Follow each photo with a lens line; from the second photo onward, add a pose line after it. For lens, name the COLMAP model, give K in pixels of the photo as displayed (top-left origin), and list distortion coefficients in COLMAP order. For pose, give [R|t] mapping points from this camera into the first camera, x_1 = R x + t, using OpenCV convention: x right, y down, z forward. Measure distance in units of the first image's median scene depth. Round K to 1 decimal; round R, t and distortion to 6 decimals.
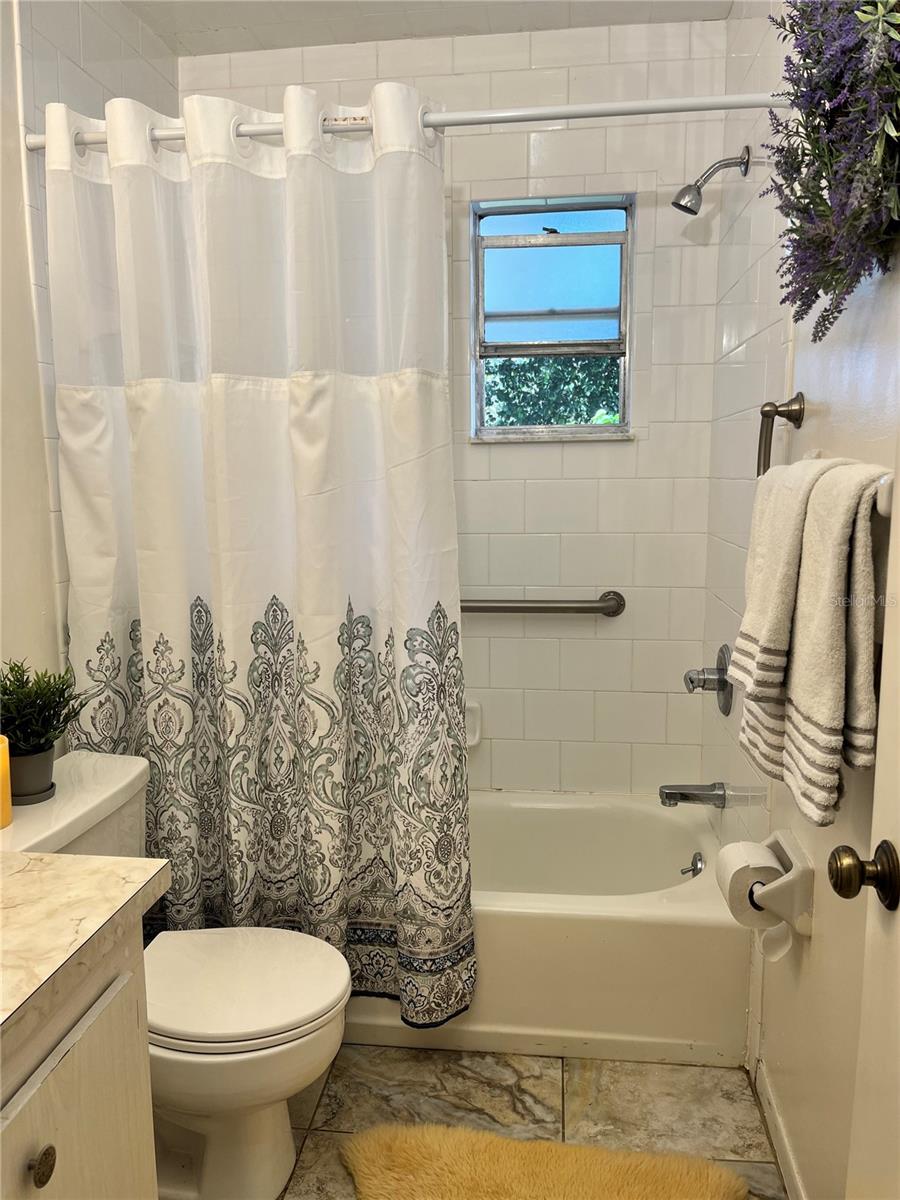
lens RADIAL K [[907.4, 0, 440.7], [0, 907.4, 607.7], [0, 0, 1]] dist [0.065054, -0.095567]
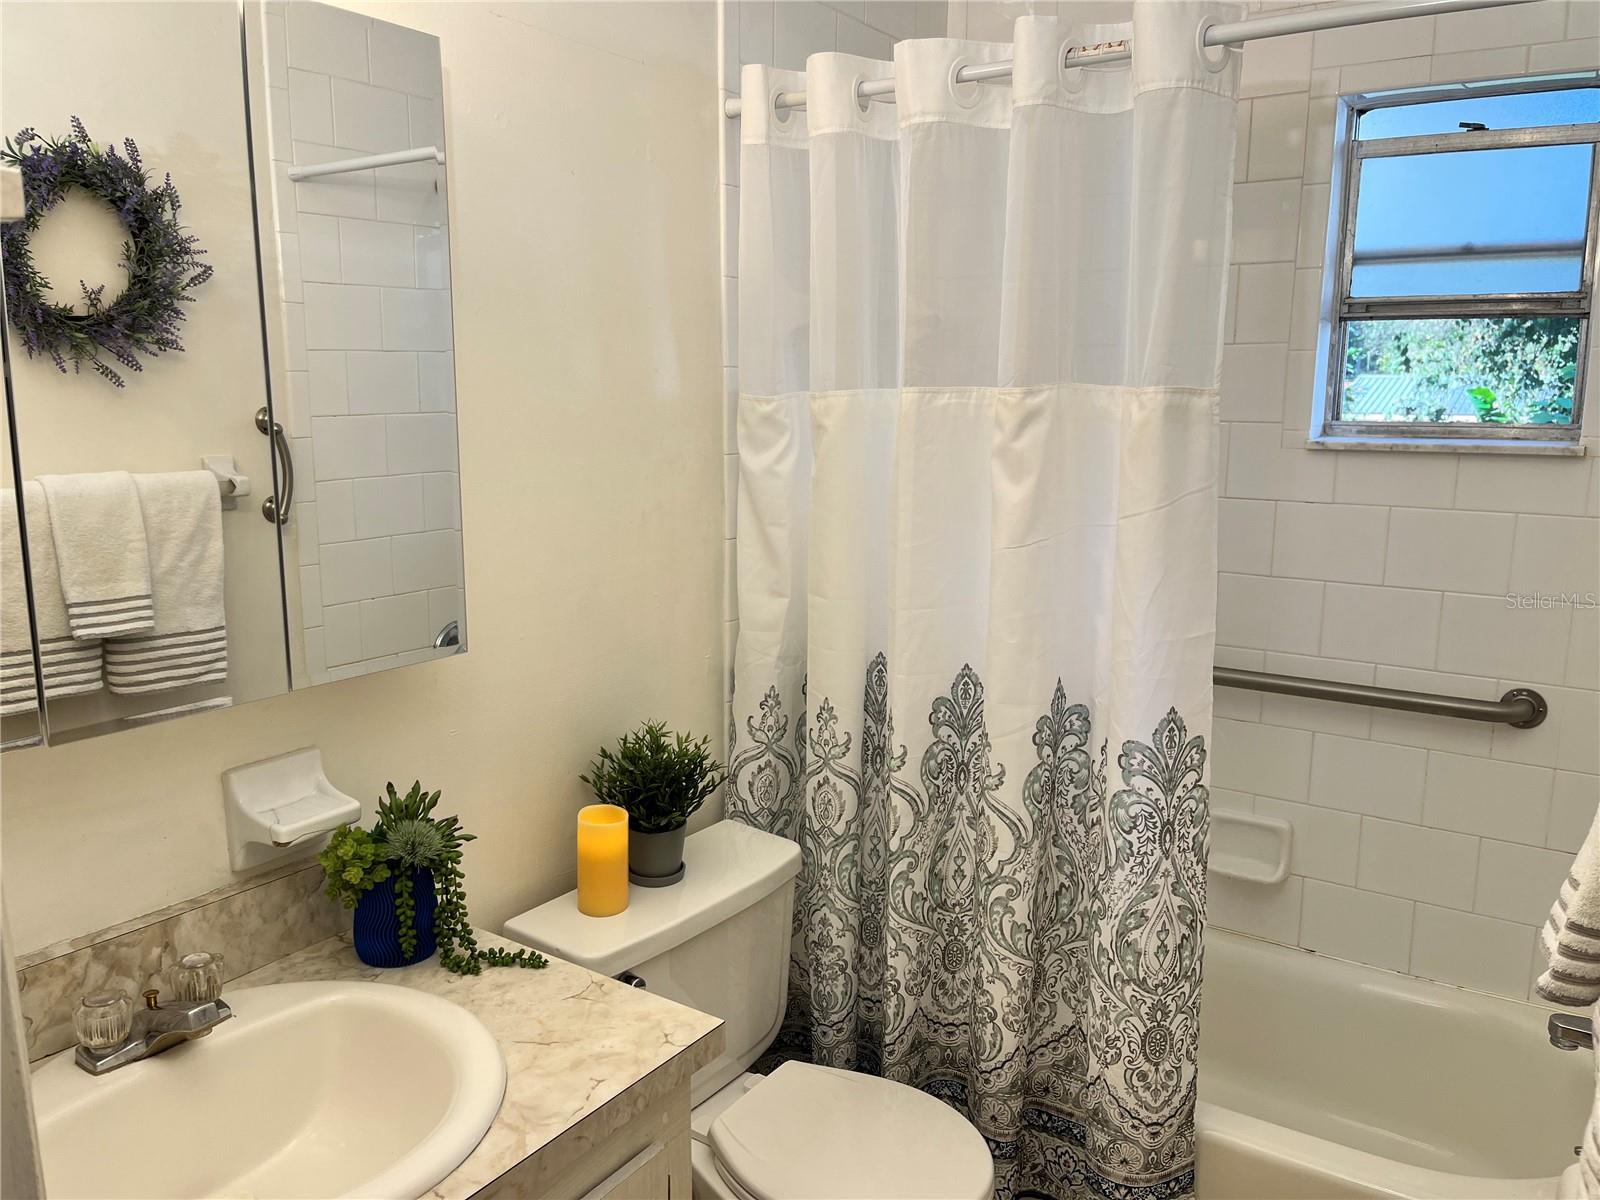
lens RADIAL K [[1209.9, 0, 807.4], [0, 1209.9, 598.6], [0, 0, 1]] dist [0.065054, -0.095567]
pose [[0.894368, 0.092955, -0.437568, 0.148522], [-0.080179, 0.995642, 0.047626, -0.112483], [0.440088, -0.007511, 0.897923, 0.013277]]
